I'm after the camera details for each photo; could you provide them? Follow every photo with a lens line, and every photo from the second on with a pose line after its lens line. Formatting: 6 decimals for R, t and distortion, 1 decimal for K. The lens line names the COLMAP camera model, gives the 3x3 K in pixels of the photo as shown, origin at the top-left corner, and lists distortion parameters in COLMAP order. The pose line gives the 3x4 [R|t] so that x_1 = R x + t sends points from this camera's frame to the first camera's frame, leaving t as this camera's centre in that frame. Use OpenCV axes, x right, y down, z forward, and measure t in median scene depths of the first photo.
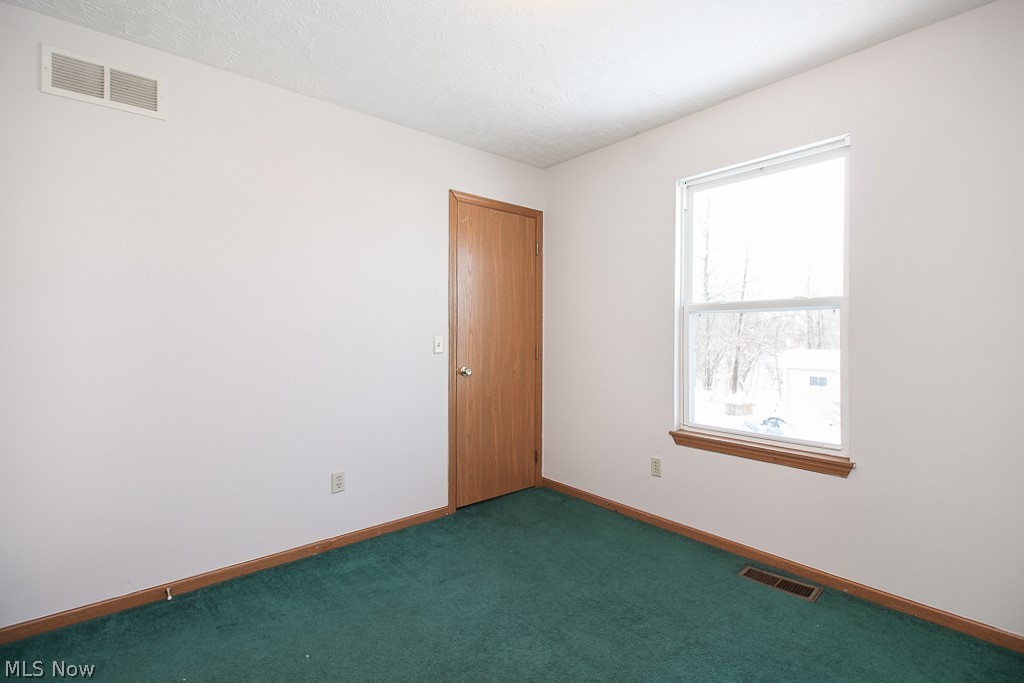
lens RADIAL K [[462.9, 0, 517.8], [0, 462.9, 336.3], [0, 0, 1]] dist [-0.001019, -0.000356]
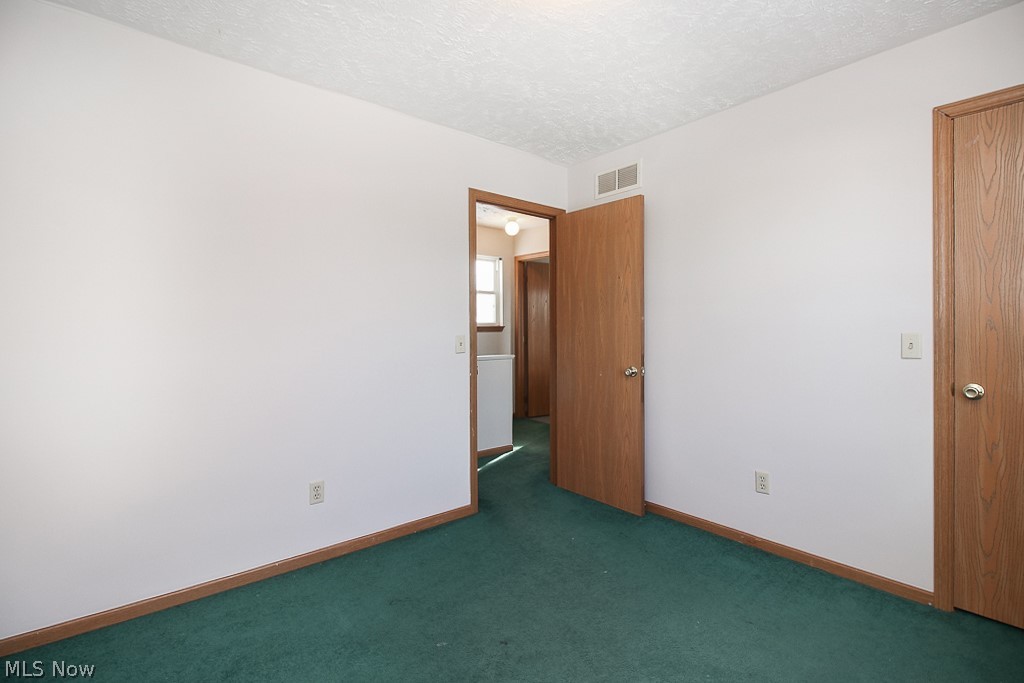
lens RADIAL K [[476.8, 0, 517.5], [0, 476.8, 327.5], [0, 0, 1]] dist [0.001644, -0.000035]
pose [[-0.002070, -0.001711, -0.999996, 0.909364], [0.003644, 0.999992, -0.001719, -0.017114], [0.999991, -0.003648, -0.002064, 0.717445]]
